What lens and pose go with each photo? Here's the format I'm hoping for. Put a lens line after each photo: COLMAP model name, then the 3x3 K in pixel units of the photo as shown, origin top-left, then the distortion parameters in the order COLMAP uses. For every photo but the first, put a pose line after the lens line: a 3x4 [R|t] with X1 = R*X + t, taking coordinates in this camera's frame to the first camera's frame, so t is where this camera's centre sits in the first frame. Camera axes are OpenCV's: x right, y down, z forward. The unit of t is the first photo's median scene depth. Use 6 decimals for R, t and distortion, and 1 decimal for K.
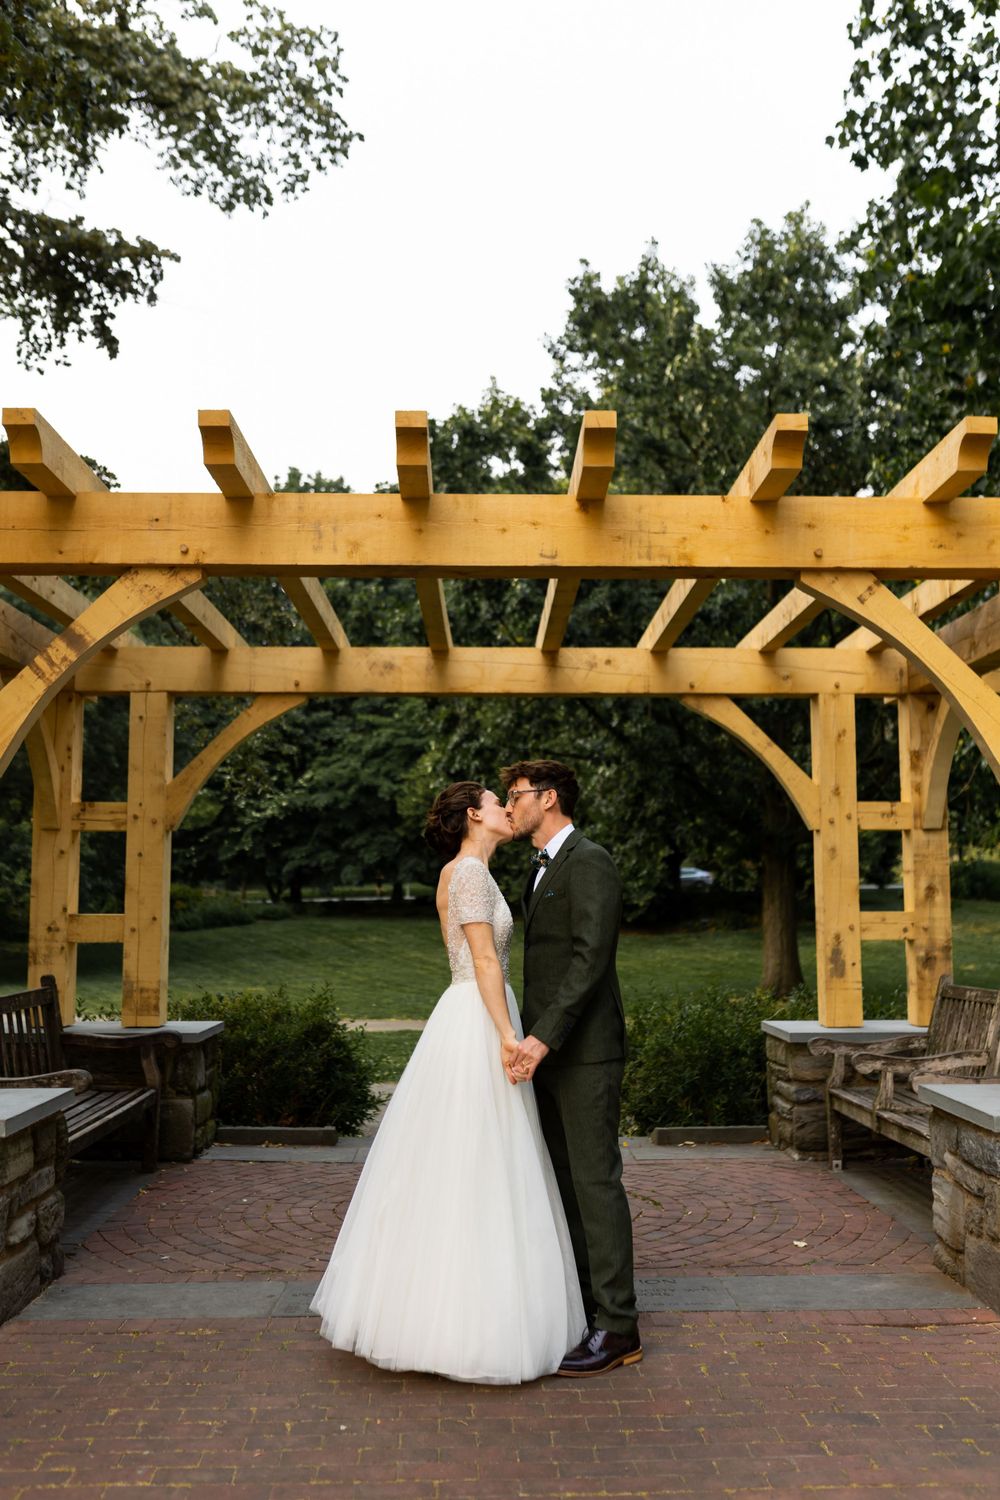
lens RADIAL K [[1556.7, 0, 535.0], [0, 1556.7, 694.3], [0, 0, 1]] dist [0.009755, -0.027879]
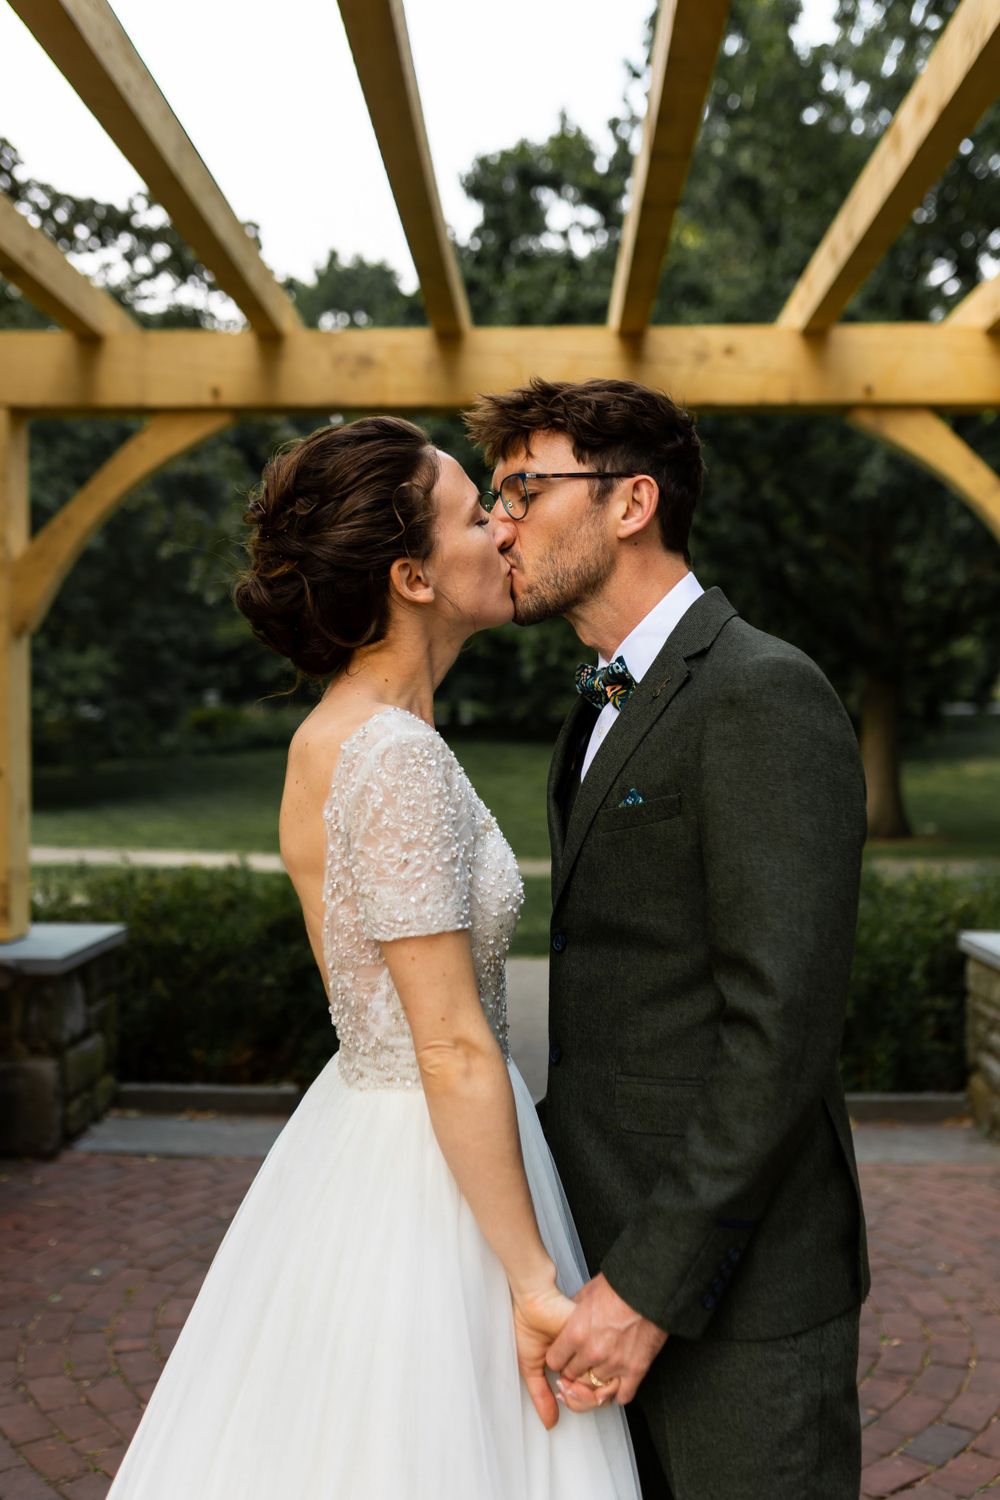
lens RADIAL K [[1518.3, 0, 493.5], [0, 1518.3, 745.3], [0, 0, 1]] dist [-0.001328, 0.007641]
pose [[0.997523, 0.003983, -0.070226, -0.001641], [0.006579, 0.988734, 0.149541, 0.042219], [0.070031, -0.149632, 0.986259, 0.406496]]
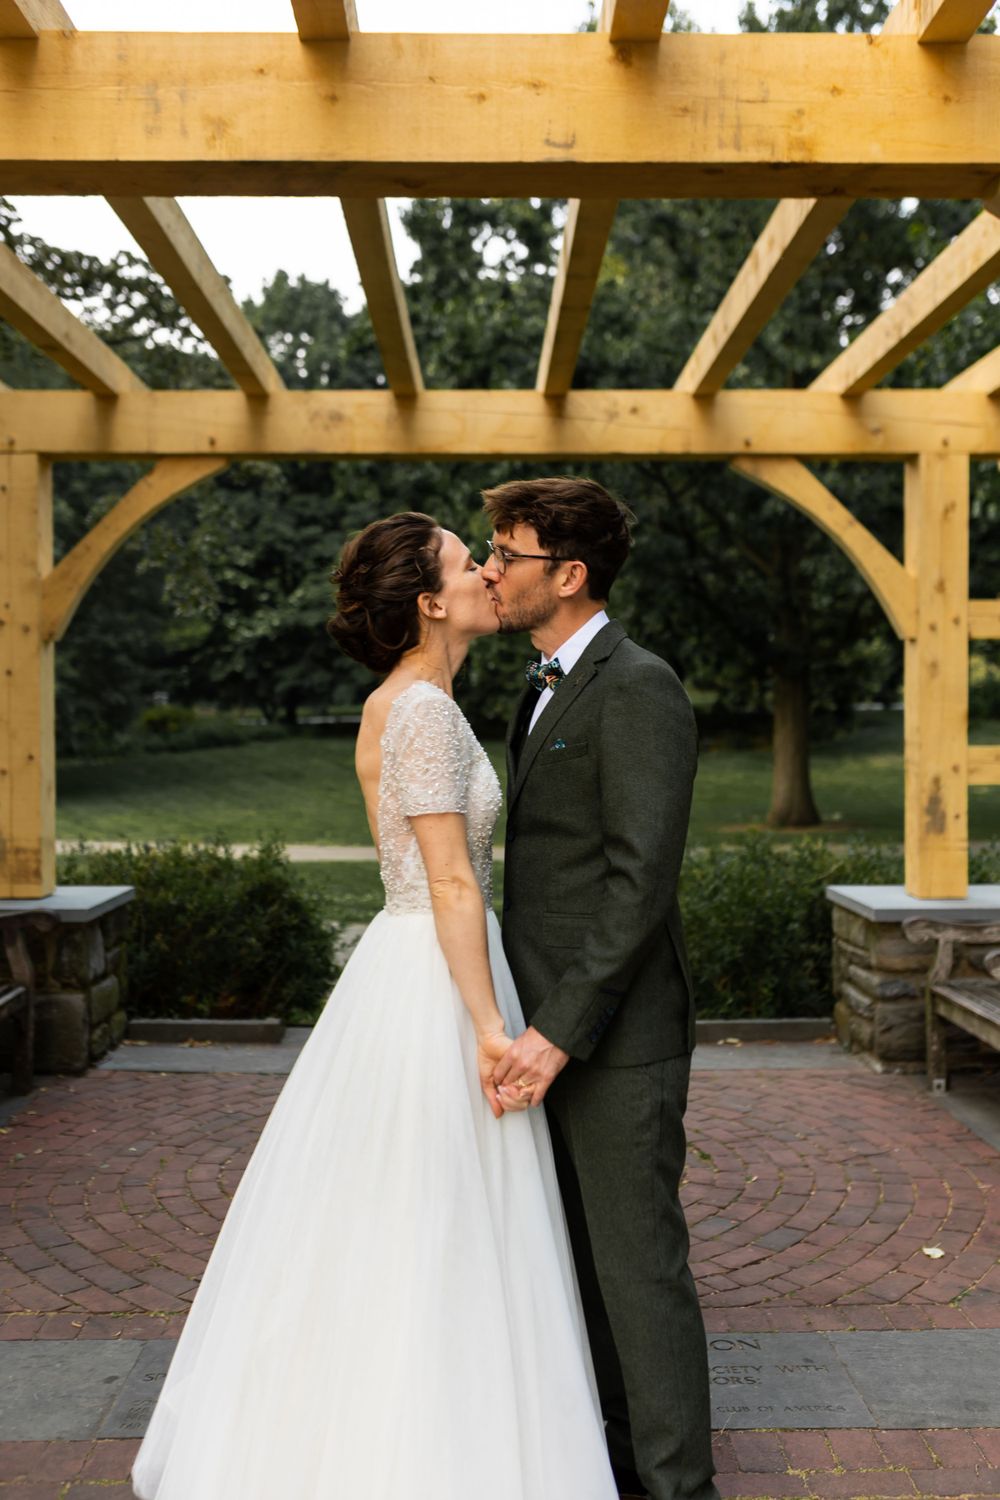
lens RADIAL K [[1481.0, 0, 499.5], [0, 1481.0, 733.9], [0, 0, 1]] dist [0.002000, 0.002247]
pose [[0.999739, -0.000600, -0.022830, -0.000633], [0.003848, 0.989785, 0.142516, 0.030916], [0.022511, -0.142566, 0.989529, 0.292442]]
